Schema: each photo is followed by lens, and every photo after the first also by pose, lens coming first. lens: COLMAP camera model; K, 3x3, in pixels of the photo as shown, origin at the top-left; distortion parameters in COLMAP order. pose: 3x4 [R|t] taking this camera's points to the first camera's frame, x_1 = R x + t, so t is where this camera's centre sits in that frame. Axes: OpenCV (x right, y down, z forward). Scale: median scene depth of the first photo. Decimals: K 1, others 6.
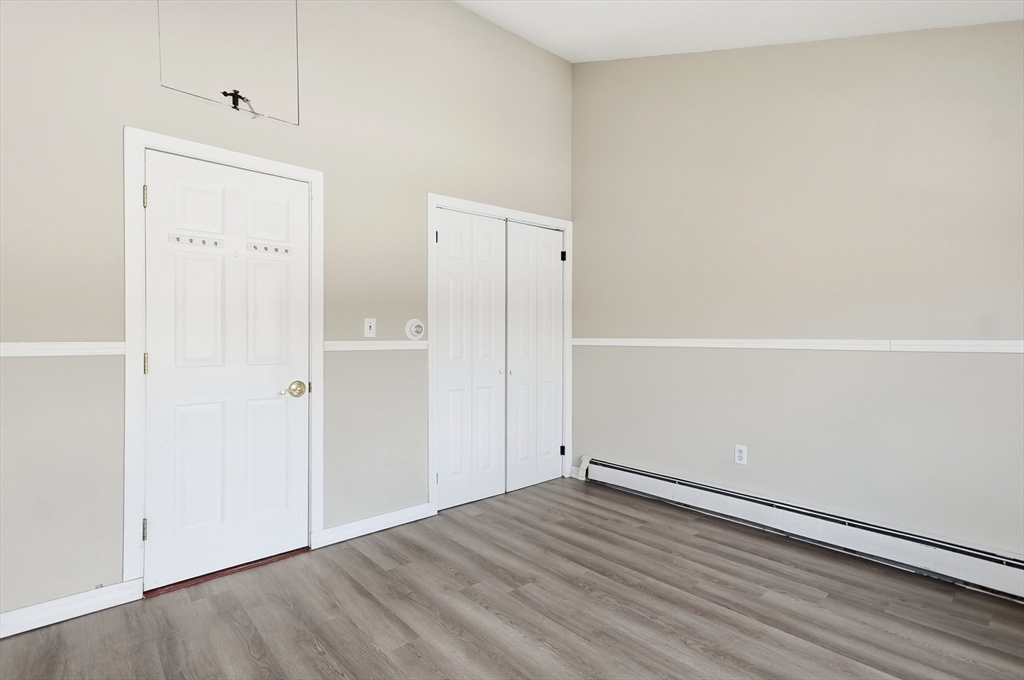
lens RADIAL K [[506.8, 0, 514.1], [0, 506.8, 345.1], [0, 0, 1]] dist [0.042675, 0.000184]
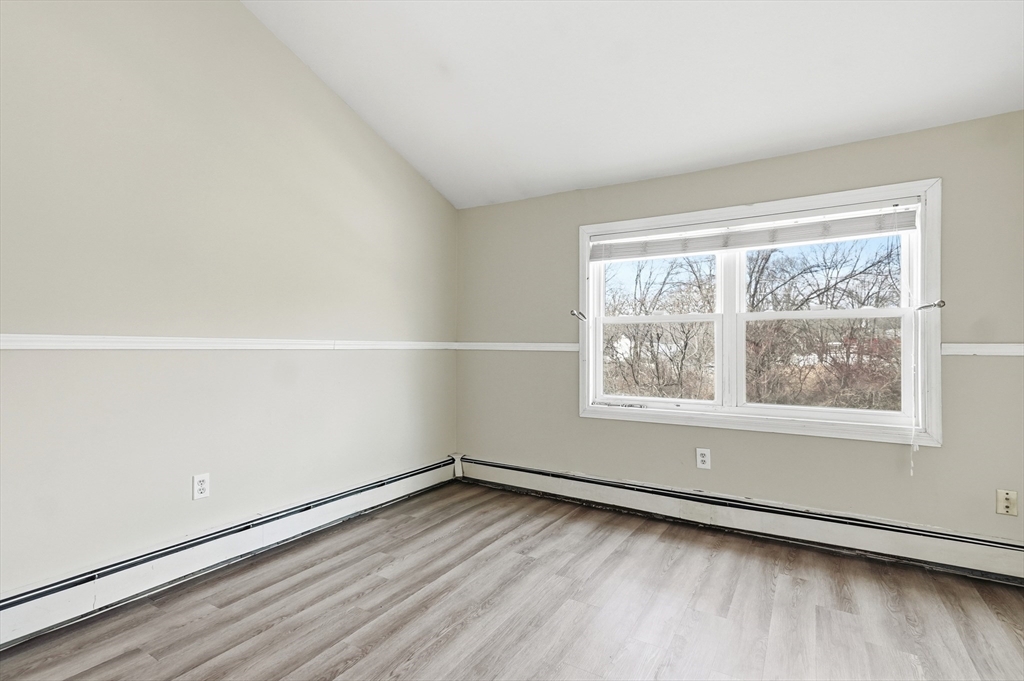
lens RADIAL K [[506.8, 0, 514.1], [0, 506.8, 345.6], [0, 0, 1]] dist [0.042675, 0.000184]
pose [[-0.309916, 0.004354, 0.950754, -0.581795], [0.008783, 0.999960, -0.001716, 0.008415], [-0.950723, 0.007819, -0.309942, 1.019004]]
